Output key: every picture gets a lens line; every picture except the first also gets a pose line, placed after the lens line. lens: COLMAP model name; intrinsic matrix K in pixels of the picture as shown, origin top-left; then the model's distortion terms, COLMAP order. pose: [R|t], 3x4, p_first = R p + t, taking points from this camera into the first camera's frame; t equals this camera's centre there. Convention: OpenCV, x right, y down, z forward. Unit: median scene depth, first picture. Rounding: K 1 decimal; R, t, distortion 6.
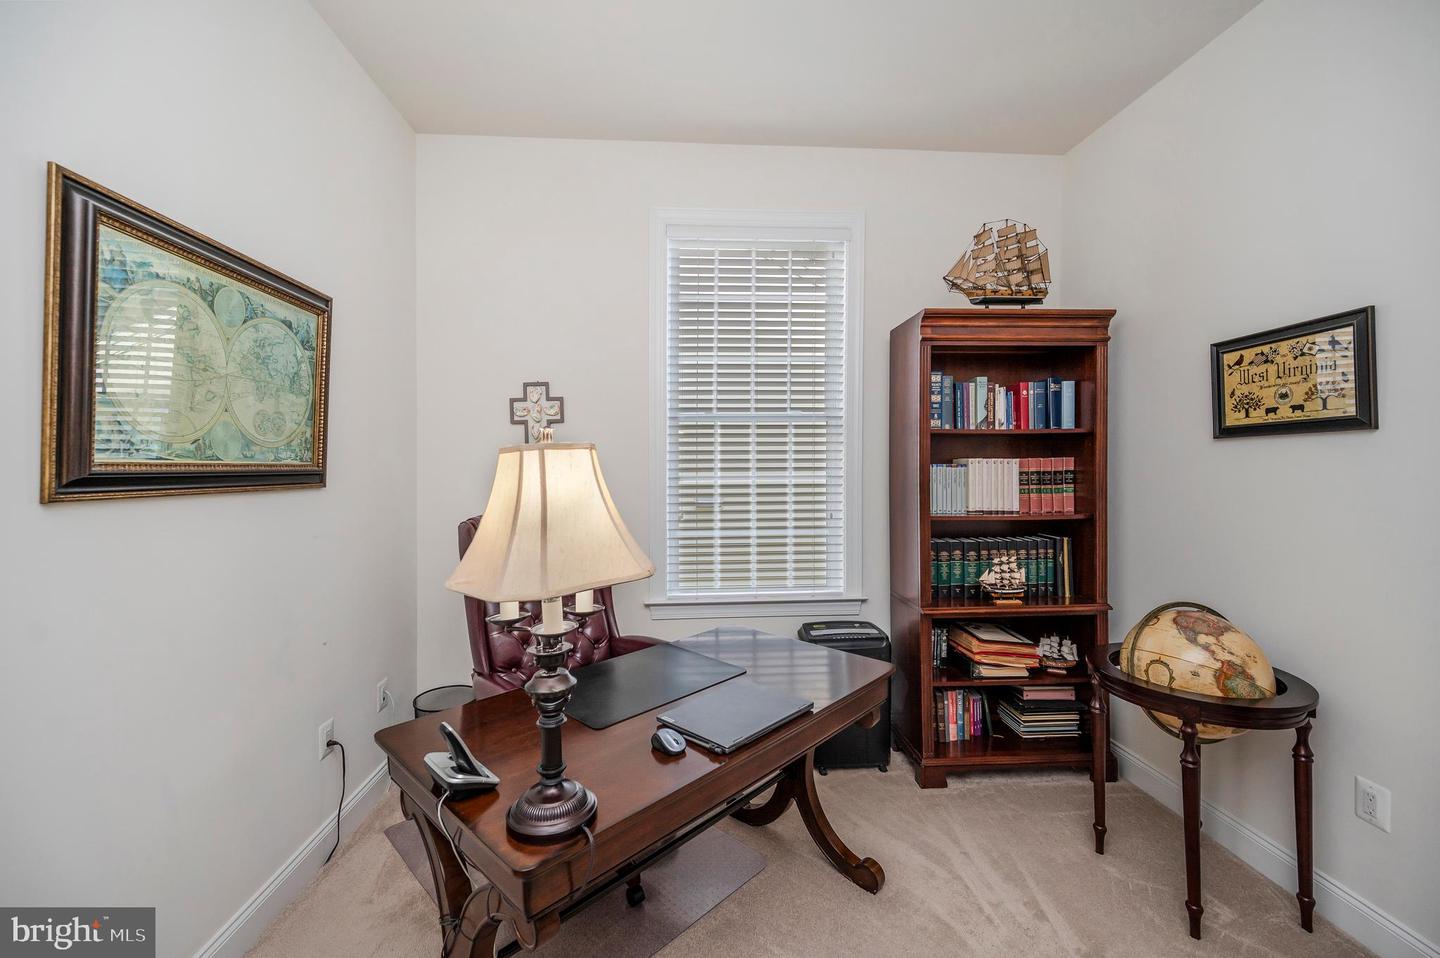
lens RADIAL K [[581.2, 0, 720.6], [0, 581.2, 443.0], [0, 0, 1]] dist [-0.000162, -0.000026]
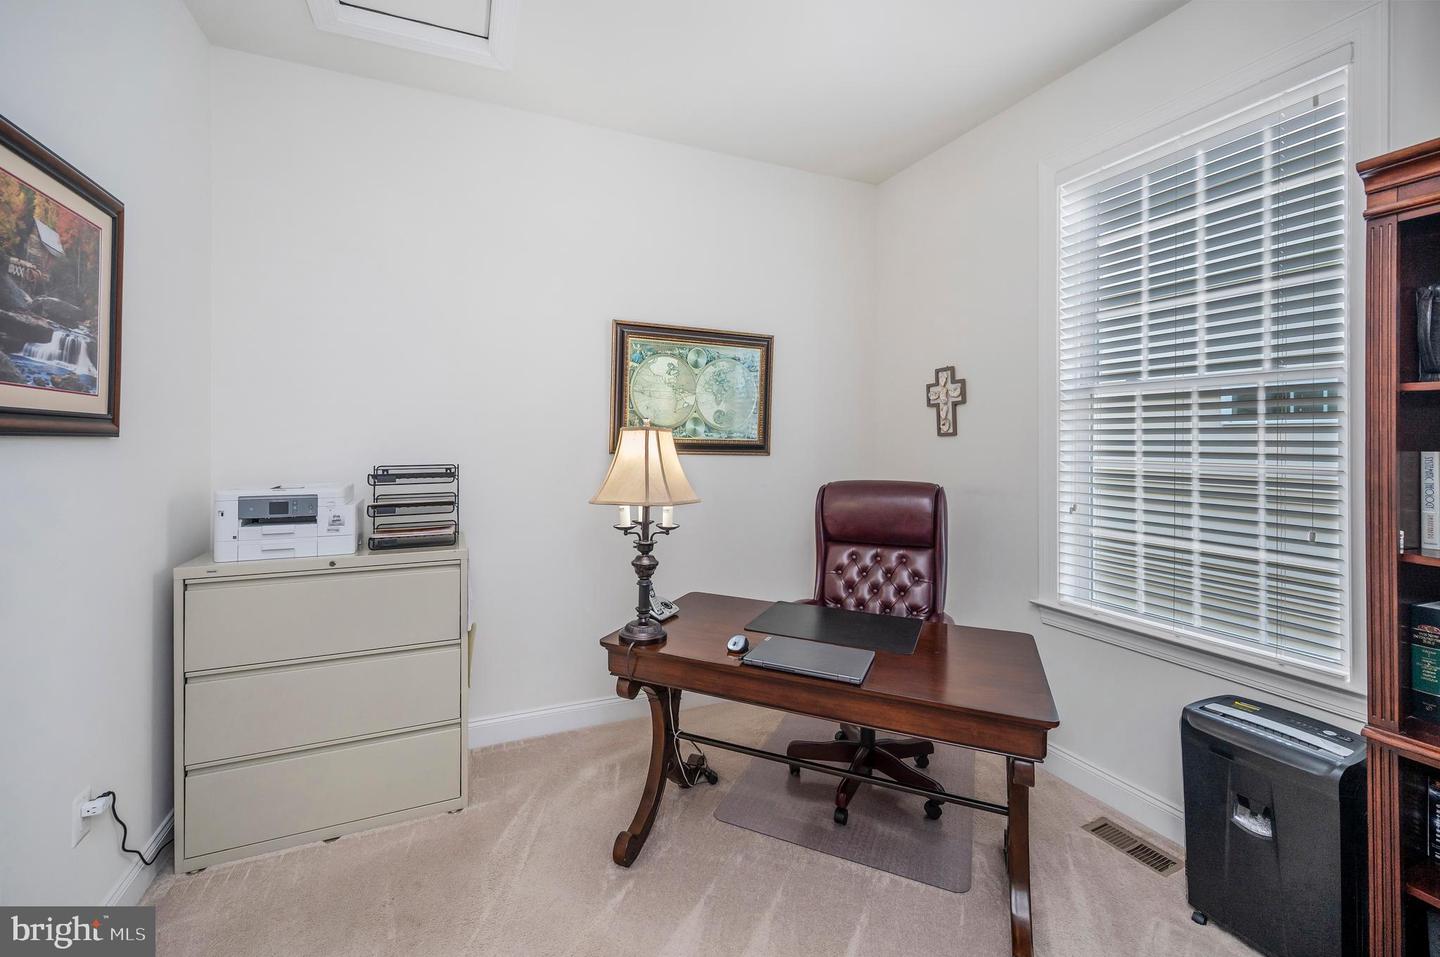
lens RADIAL K [[598.0, 0, 719.0], [0, 598.0, 443.5], [0, 0, 1]] dist [-0.003127, 0.000030]
pose [[0.340485, 0.014317, -0.940141, 0.597343], [0.020471, 0.999534, 0.022636, 0.003062], [0.940027, -0.026953, 0.340034, 0.225329]]
